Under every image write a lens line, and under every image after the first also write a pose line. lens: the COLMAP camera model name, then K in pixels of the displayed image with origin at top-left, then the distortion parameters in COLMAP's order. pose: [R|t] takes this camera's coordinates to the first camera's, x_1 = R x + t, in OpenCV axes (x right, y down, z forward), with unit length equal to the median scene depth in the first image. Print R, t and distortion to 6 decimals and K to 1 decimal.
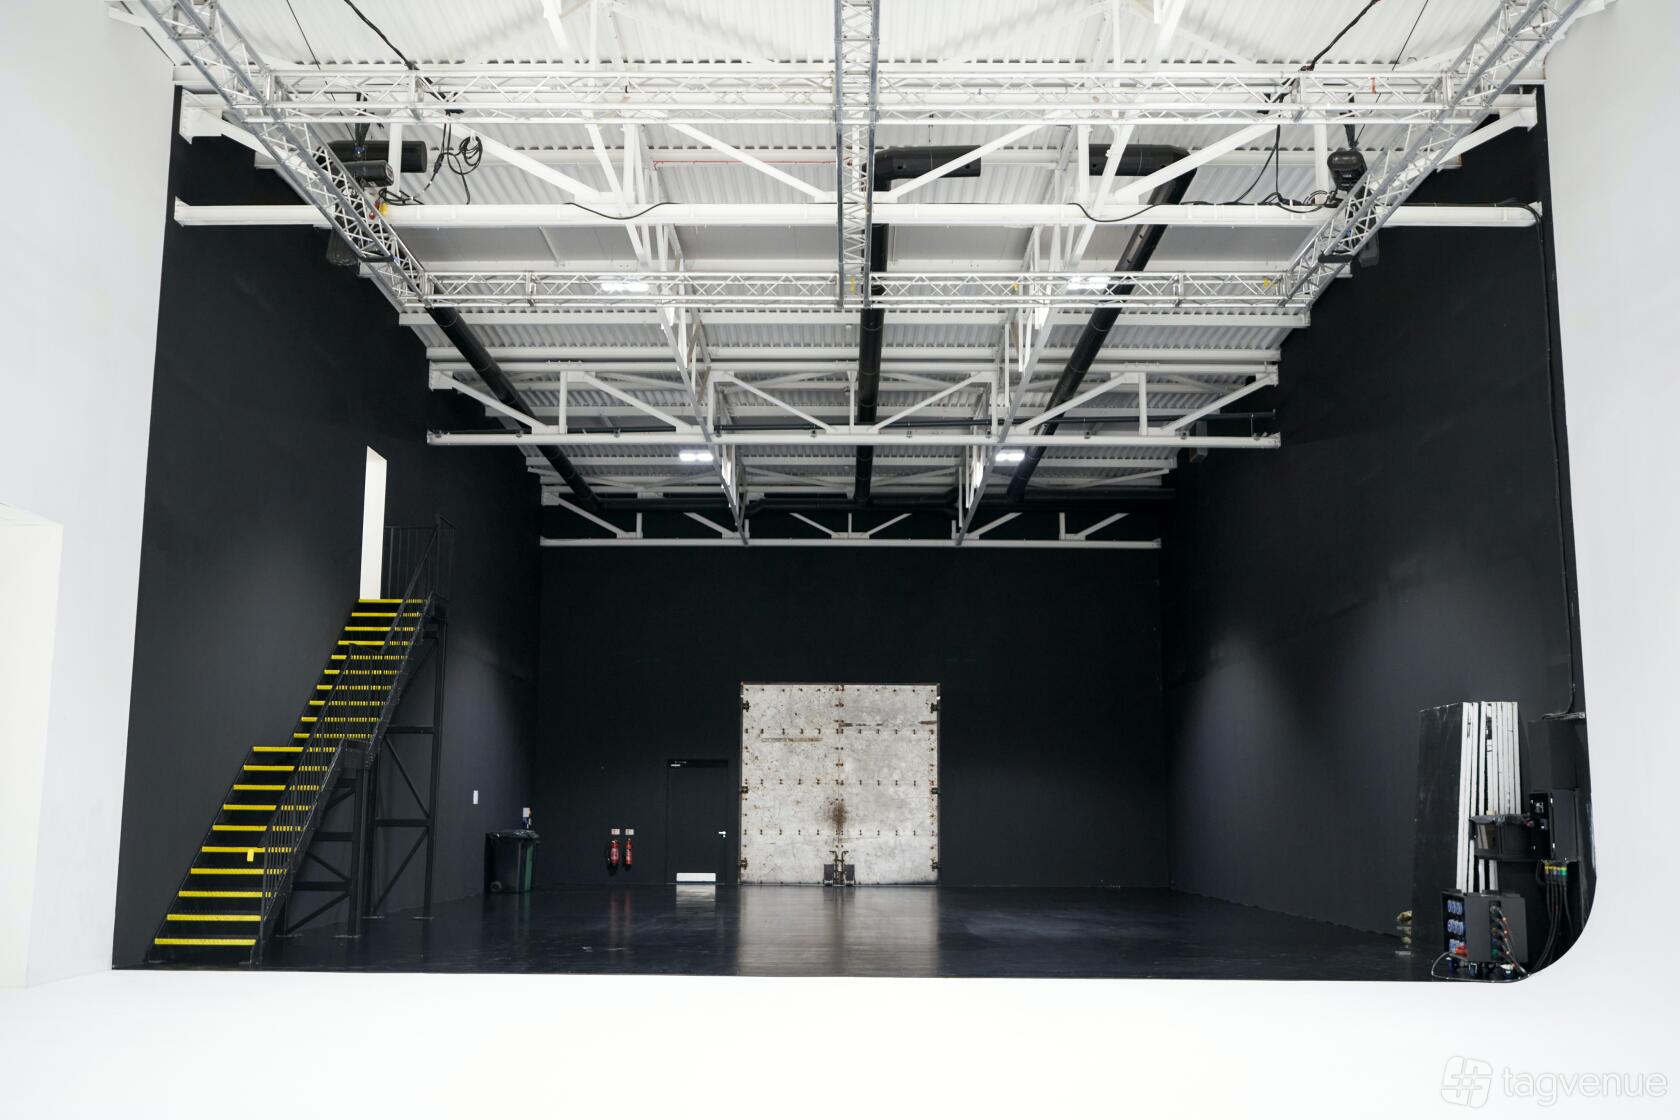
lens RADIAL K [[1636.9, 0, 839.6], [0, 1636.9, 556.9], [0, 0, 1]] dist [0.001581, 0.000000]
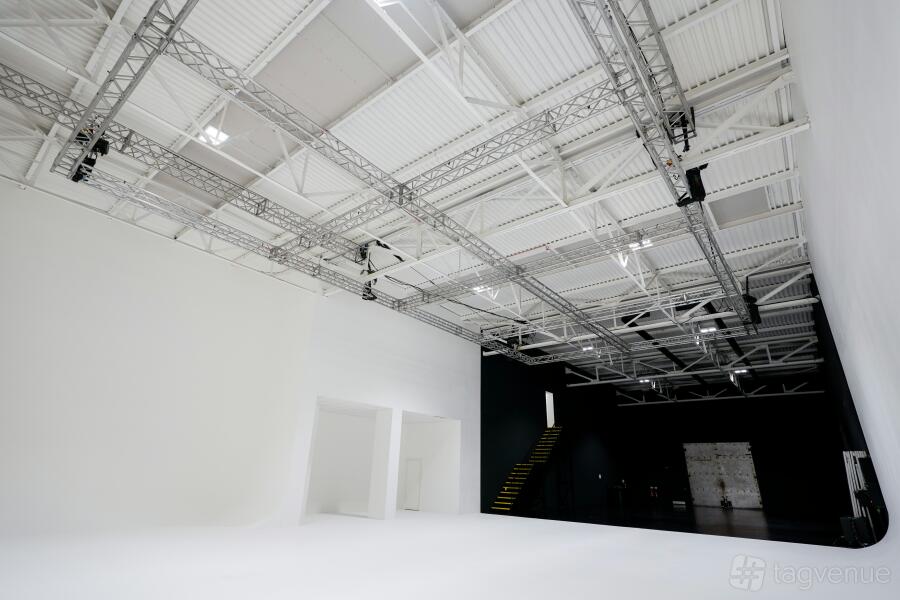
lens RADIAL K [[440.8, 0, 447.7], [0, 440.8, 301.8], [0, 0, 1]] dist [-0.003167, 0.000034]
pose [[0.782512, -0.210192, -0.586084, 0.162076], [0.072321, 0.965608, -0.249743, -0.014891], [0.618421, 0.153041, 0.770801, -0.071827]]
